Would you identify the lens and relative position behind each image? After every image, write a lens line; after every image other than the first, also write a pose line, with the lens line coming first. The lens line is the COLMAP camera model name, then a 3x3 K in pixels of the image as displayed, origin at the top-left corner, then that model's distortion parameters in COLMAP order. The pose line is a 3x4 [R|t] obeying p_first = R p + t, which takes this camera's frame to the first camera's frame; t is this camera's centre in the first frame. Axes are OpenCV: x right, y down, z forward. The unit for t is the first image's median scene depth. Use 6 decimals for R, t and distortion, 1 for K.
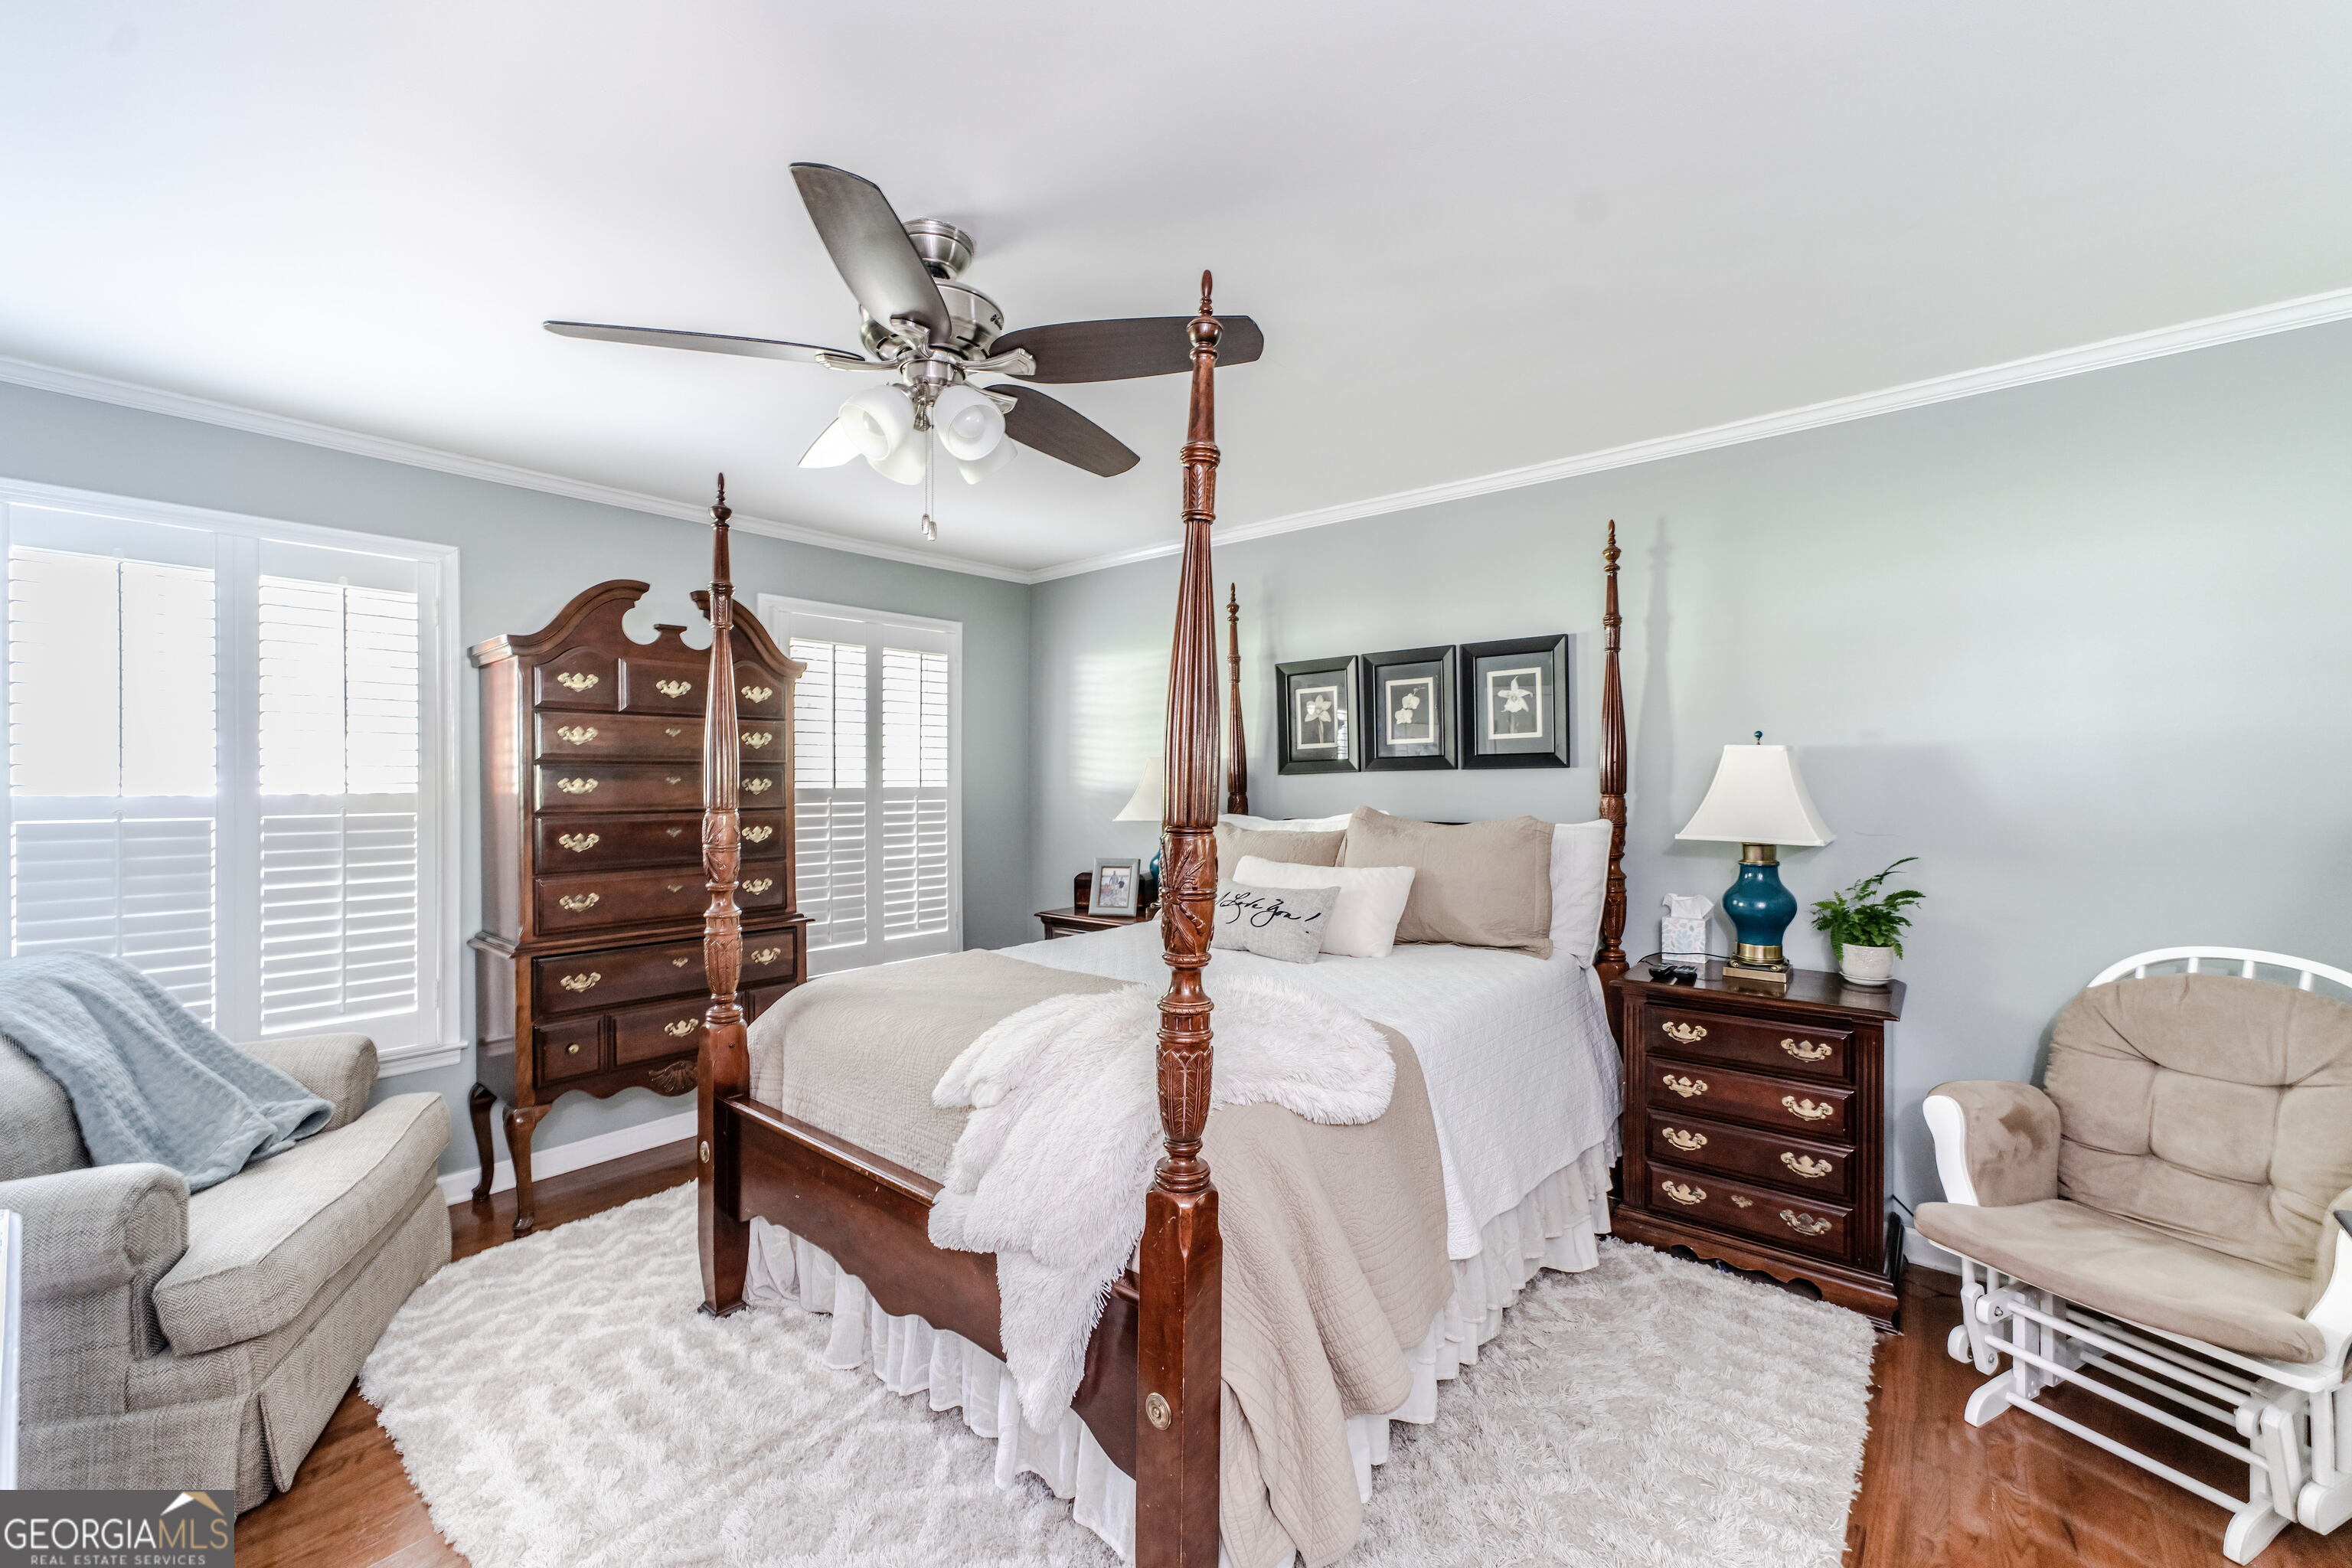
lens RADIAL K [[951.8, 0, 1176.0], [0, 951.8, 784.0], [0, 0, 1]] dist [0.000218, 0.000105]
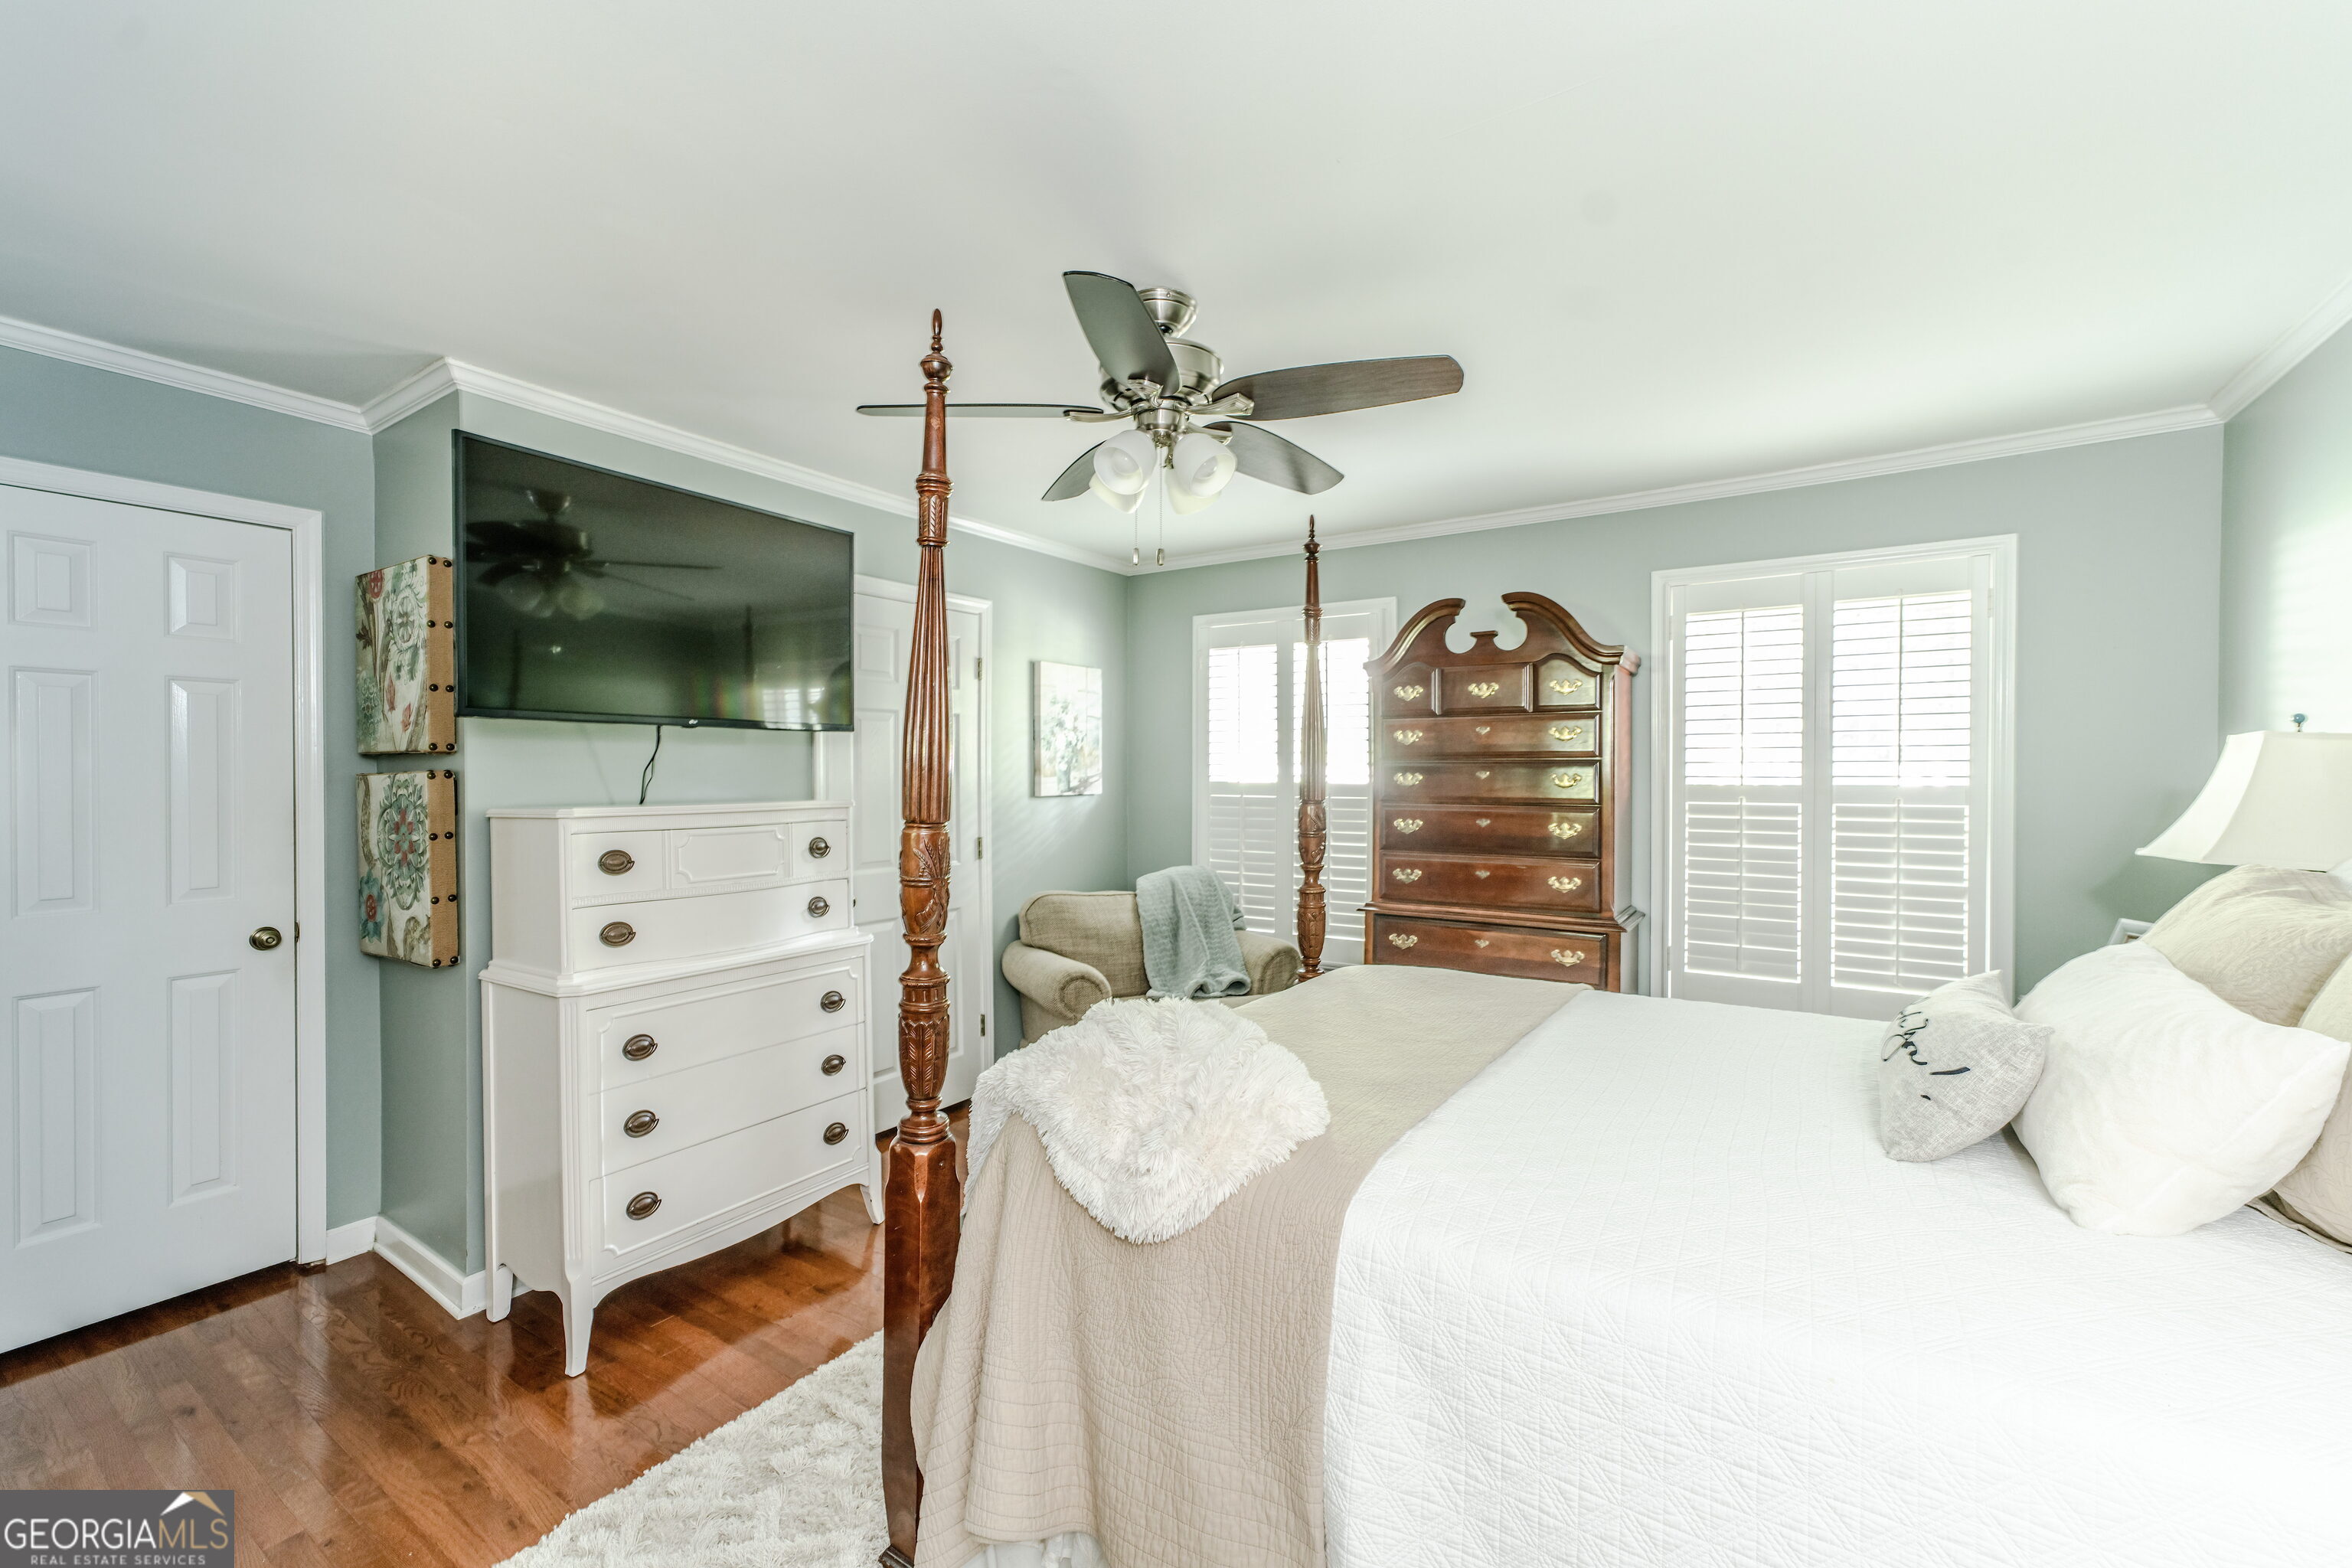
lens RADIAL K [[981.7, 0, 1174.1], [0, 981.7, 769.9], [0, 0, 1]] dist [0.000568, 0.000038]
pose [[0.140983, 0.002536, -0.990009, 0.564461], [-0.005848, 0.999981, 0.001728, -0.009708], [0.989995, 0.005546, 0.140995, 0.526191]]
